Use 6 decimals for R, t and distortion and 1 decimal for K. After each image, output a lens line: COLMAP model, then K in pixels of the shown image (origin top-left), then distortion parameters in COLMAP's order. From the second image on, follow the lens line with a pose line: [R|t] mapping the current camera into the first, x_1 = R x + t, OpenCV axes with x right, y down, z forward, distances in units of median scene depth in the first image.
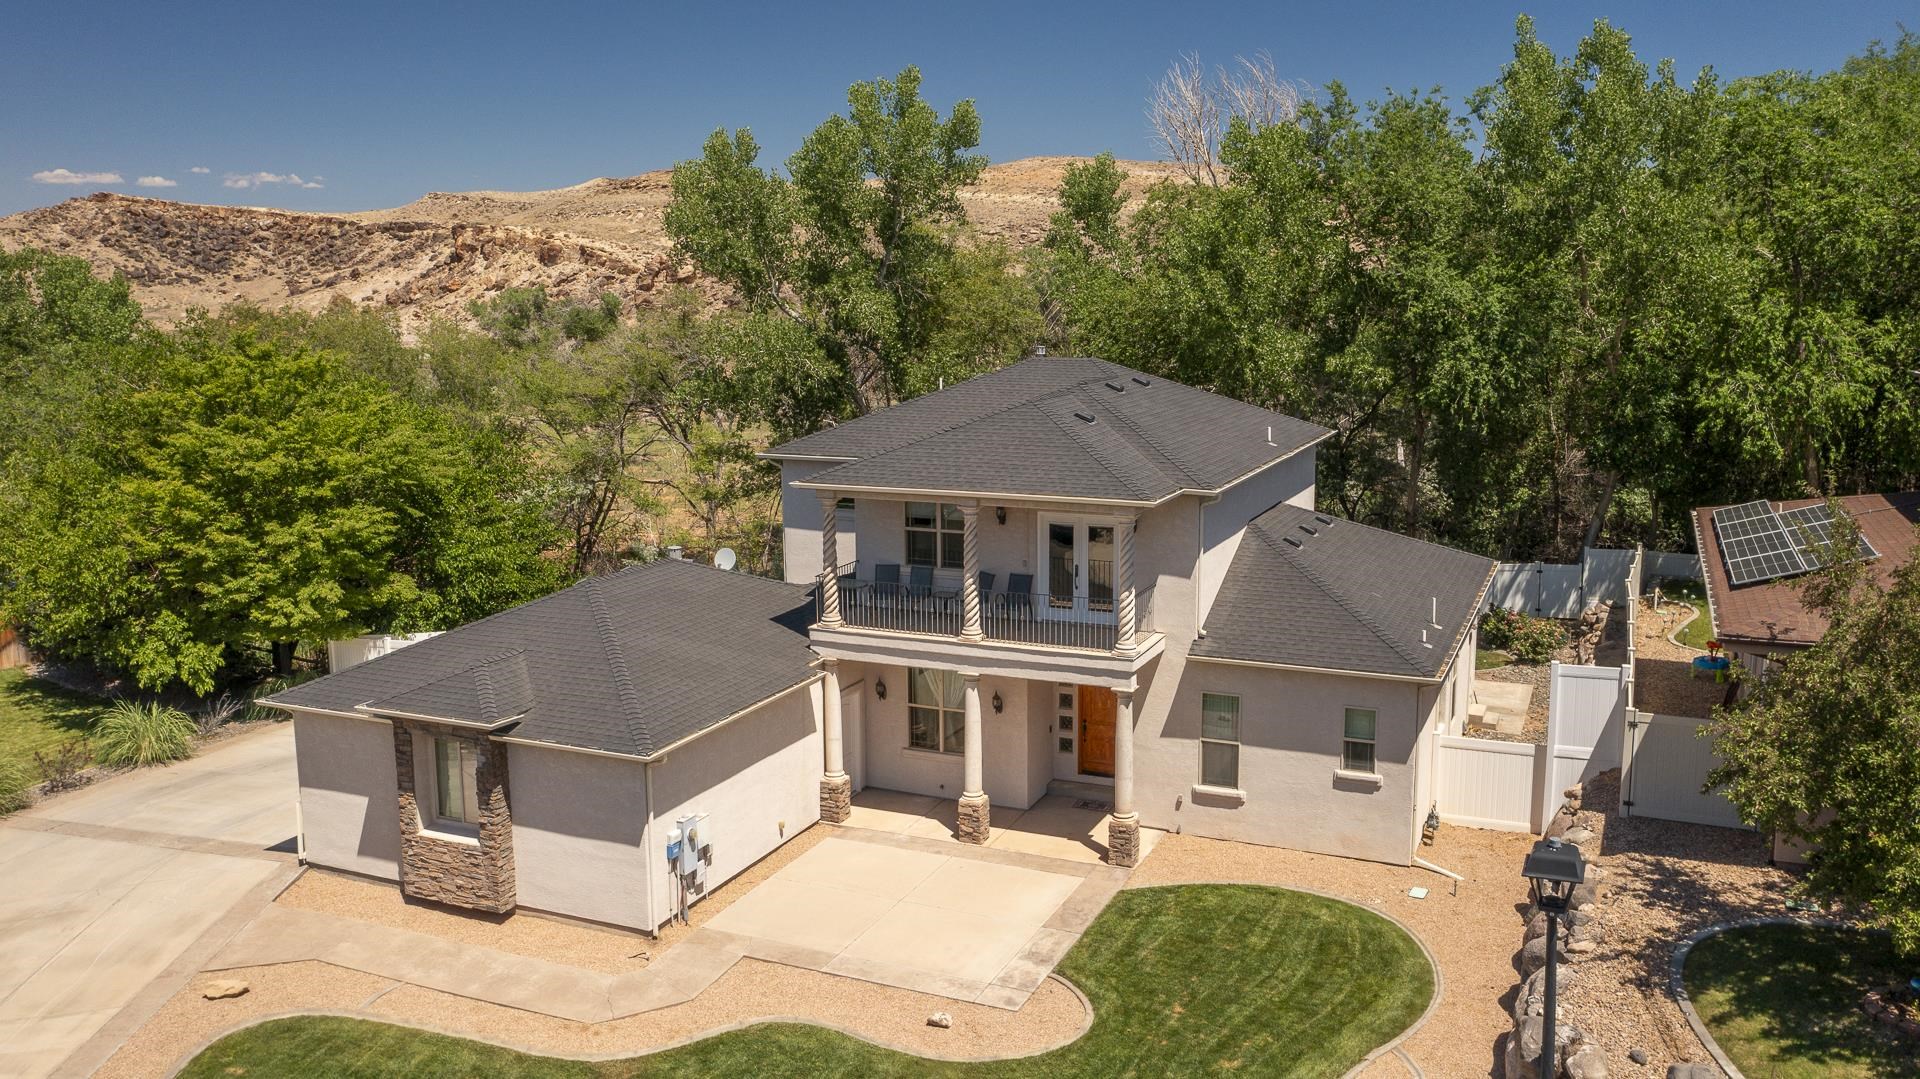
lens RADIAL K [[1524.4, 0, 953.7], [0, 1524.4, 527.5], [0, 0, 1]] dist [-0.011810, 0.002692]
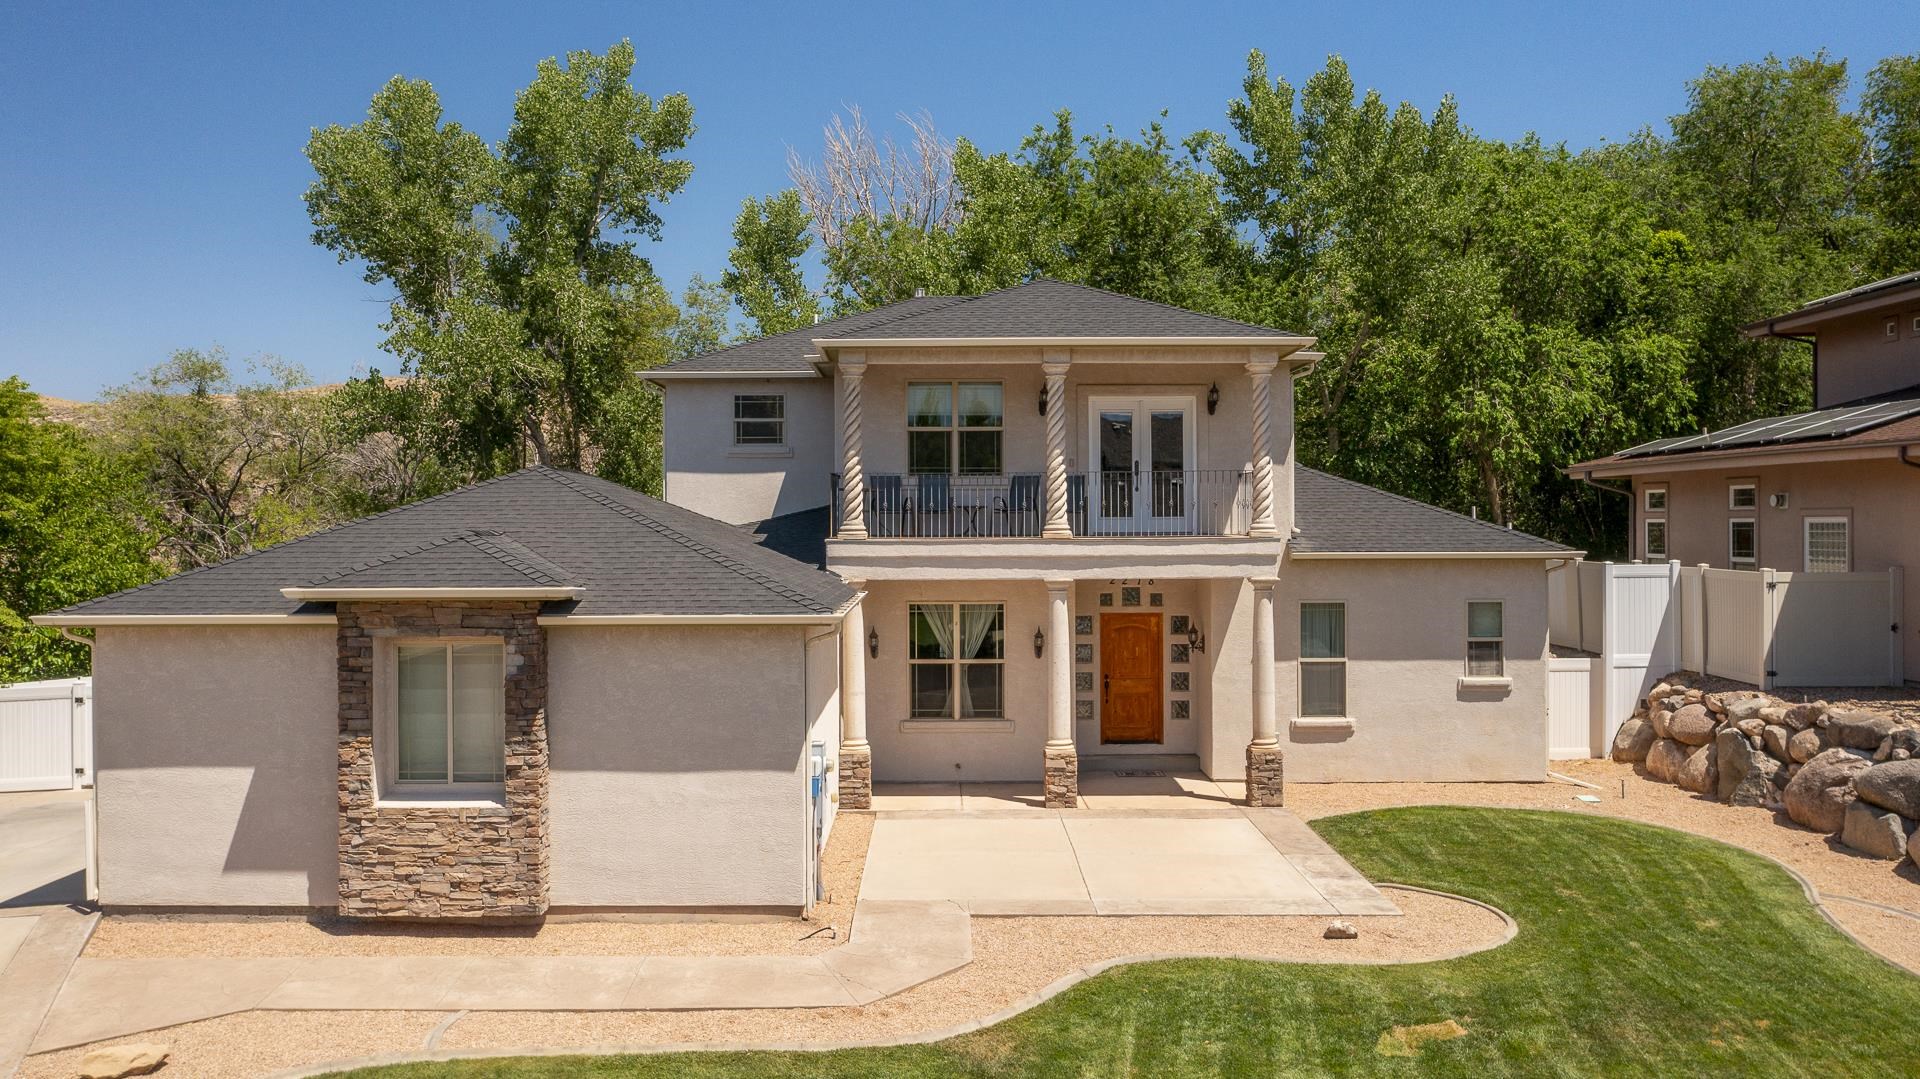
lens RADIAL K [[1538.0, 0, 929.2], [0, 1538.0, 536.9], [0, 0, 1]] dist [-0.012851, 0.001564]
pose [[0.913920, 0.001479, 0.405892, -0.346735], [0.061671, 0.987878, -0.142459, 0.170617], [-0.401182, 0.155228, 0.902750, 0.296130]]
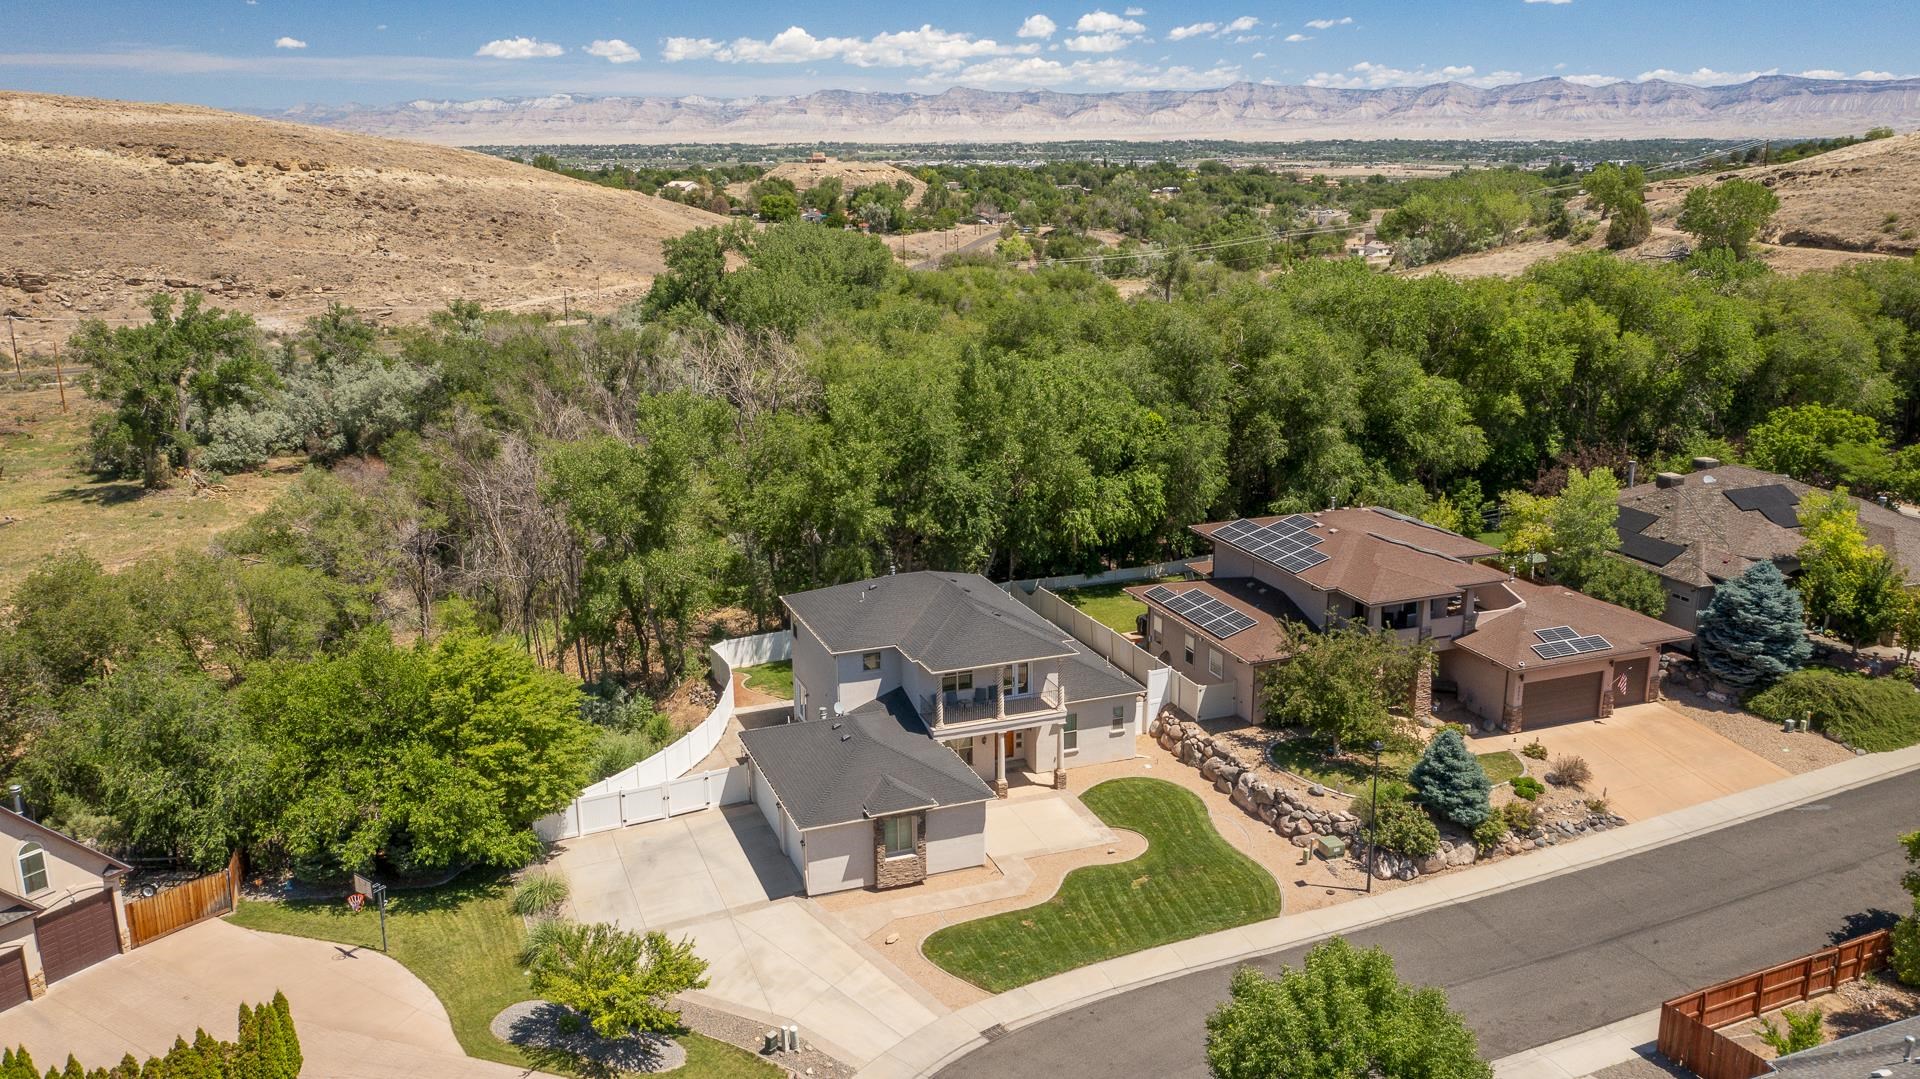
lens RADIAL K [[1516.1, 0, 956.3], [0, 1516.1, 530.7], [0, 0, 1]] dist [-0.015163, 0.005117]
pose [[0.706489, -0.173157, 0.686214, -1.560213], [0.112471, 0.984755, 0.132696, -0.521731], [-0.698730, -0.016569, 0.715194, -0.645618]]
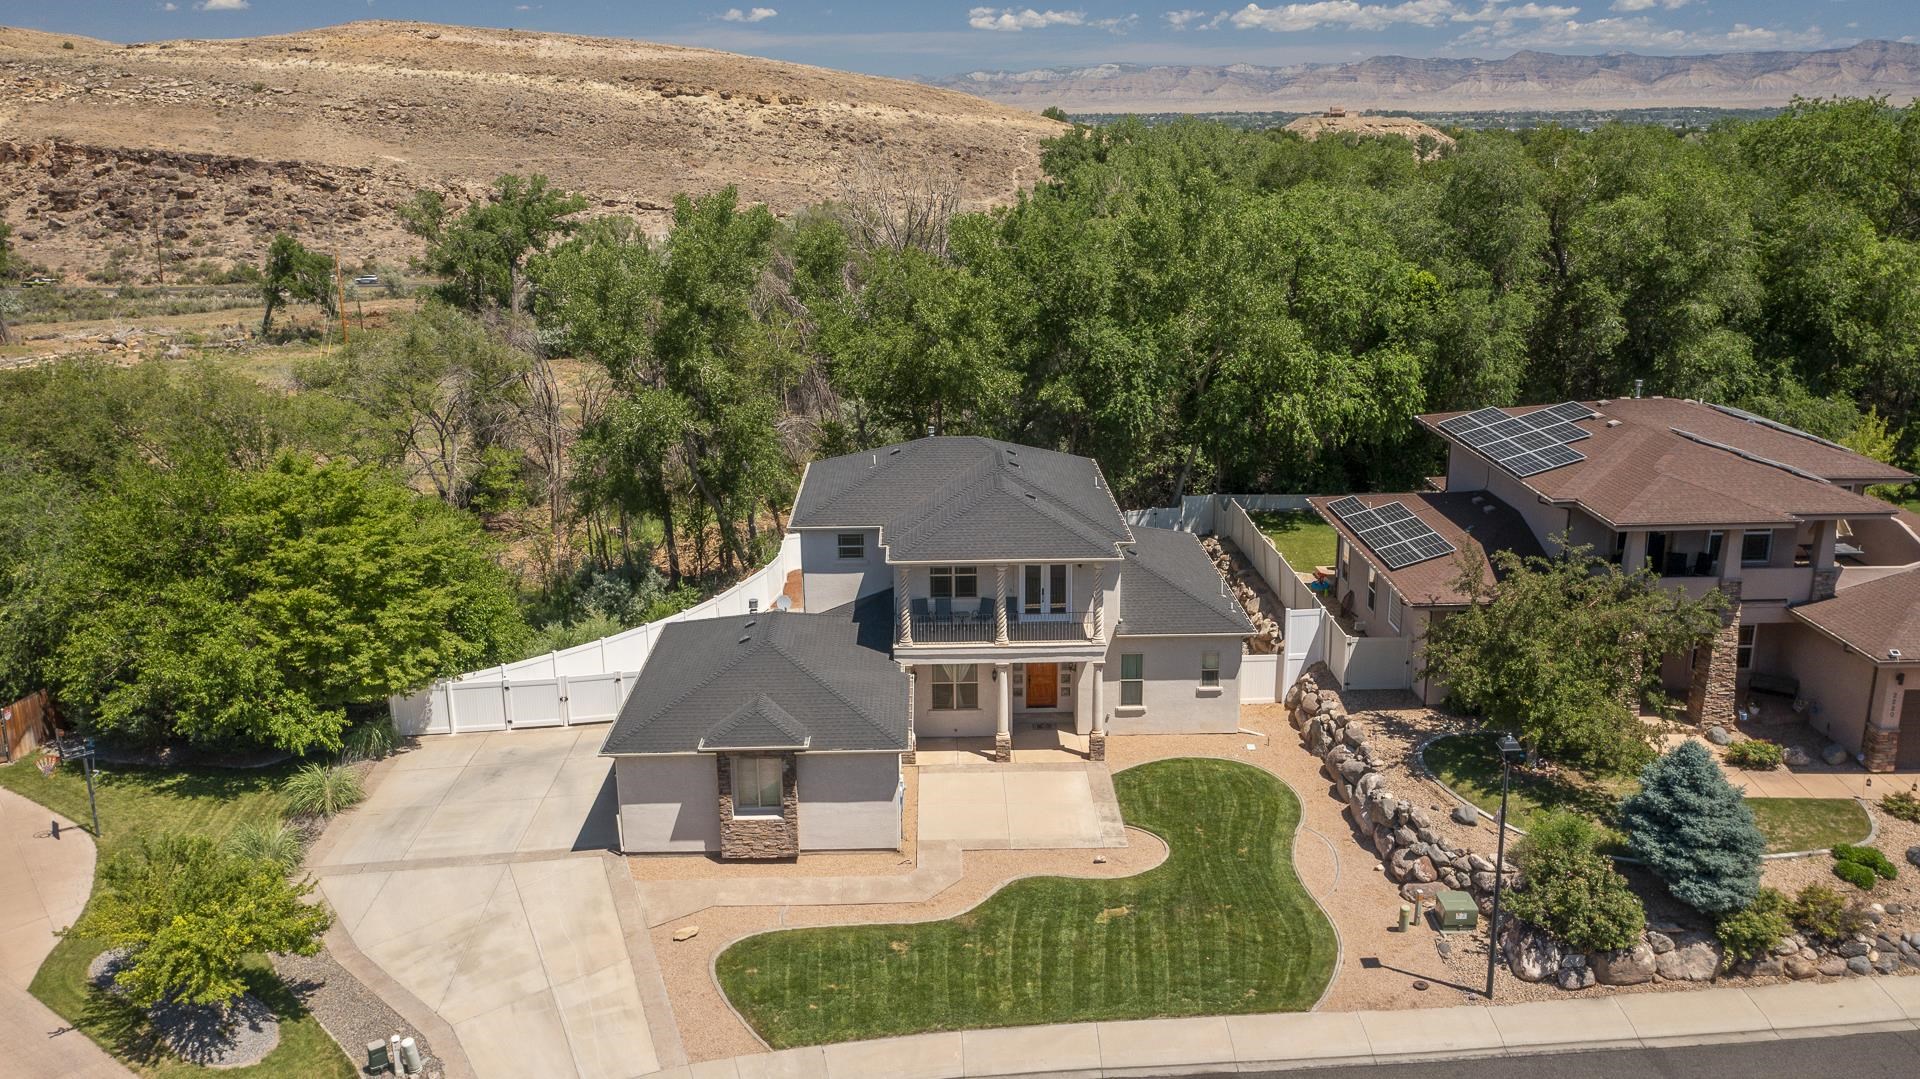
lens RADIAL K [[1525.6, 0, 954.2], [0, 1525.6, 531.8], [0, 0, 1]] dist [-0.012365, 0.006655]
pose [[0.904334, -0.113361, 0.411496, -0.665567], [0.070221, 0.990464, 0.118535, -0.233664], [-0.421009, -0.078299, 0.903671, -0.445884]]
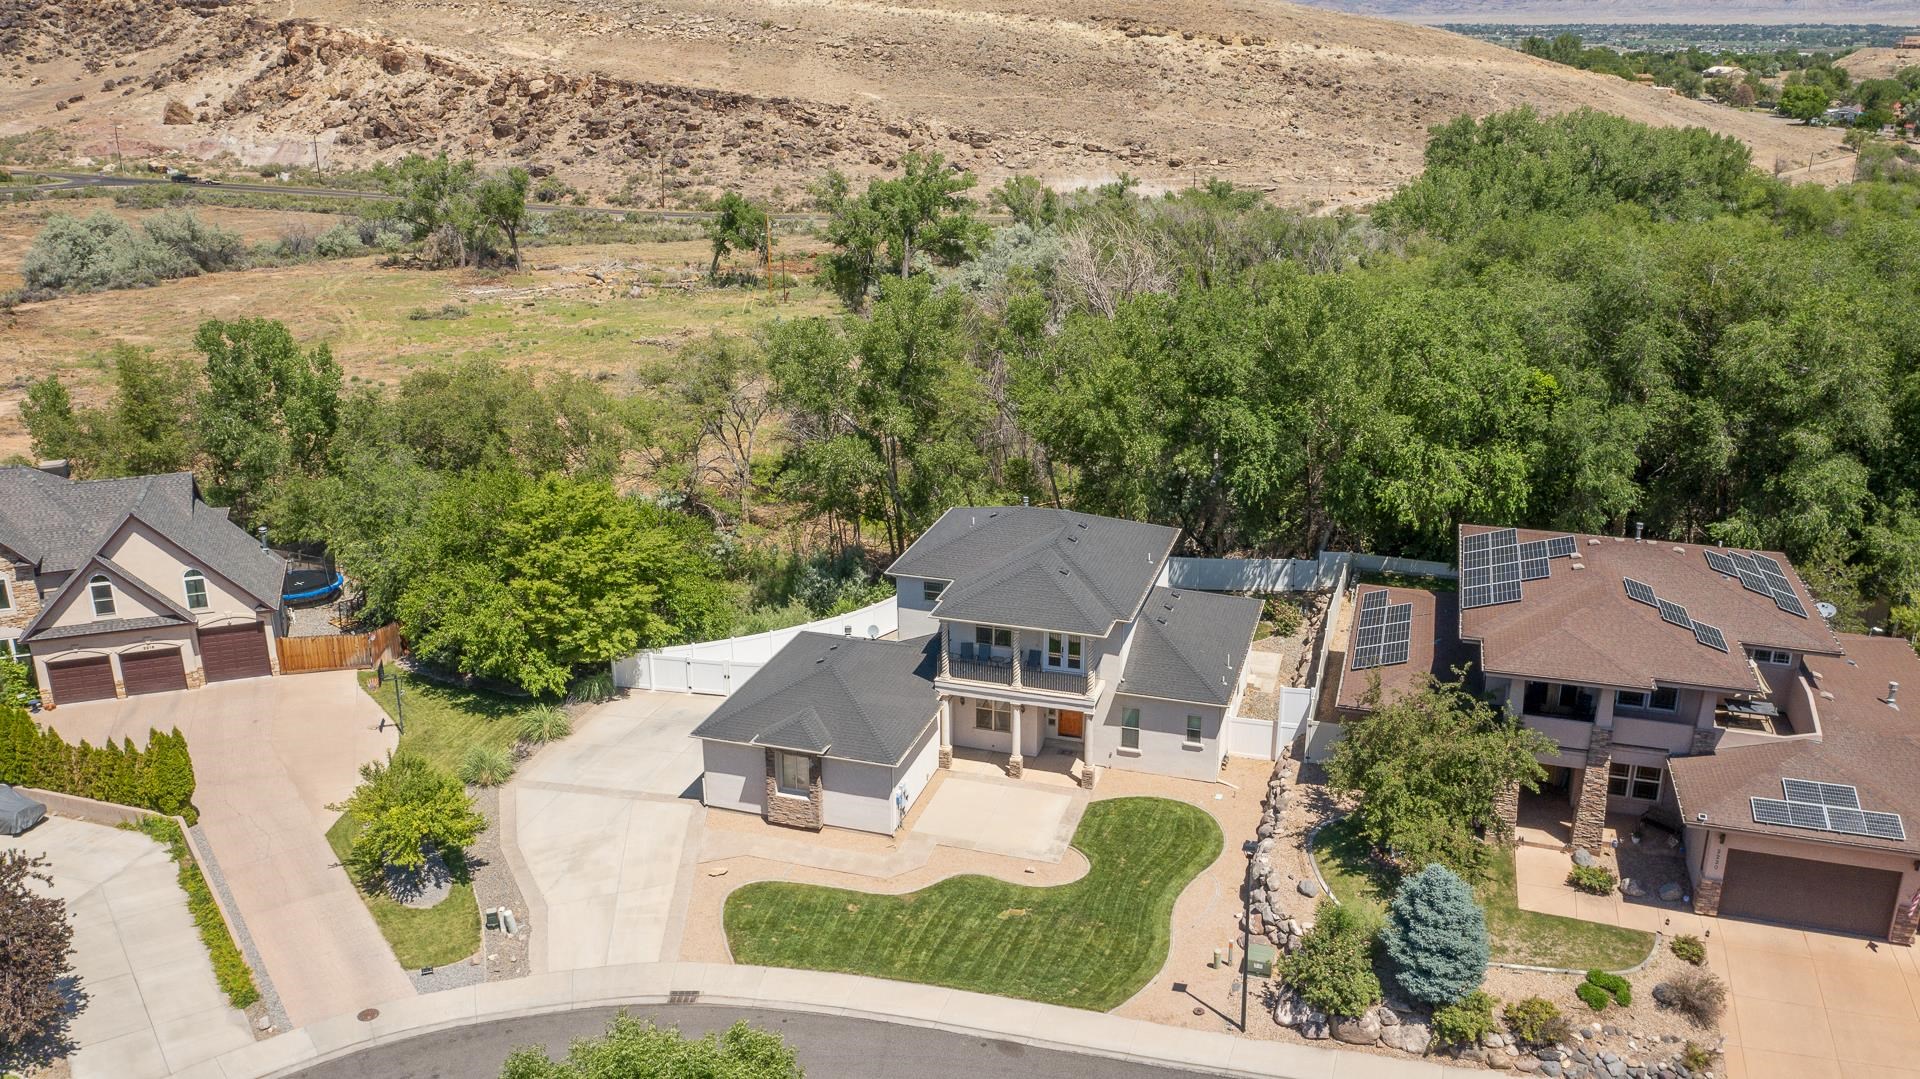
lens RADIAL K [[1524.4, 0, 953.7], [0, 1524.4, 527.5], [0, 0, 1]] dist [-0.011810, 0.002692]
pose [[0.993162, -0.030459, 0.112700, -0.290551], [0.011995, 0.986878, 0.161022, -0.462746], [-0.116125, -0.158569, 0.980495, -0.981257]]
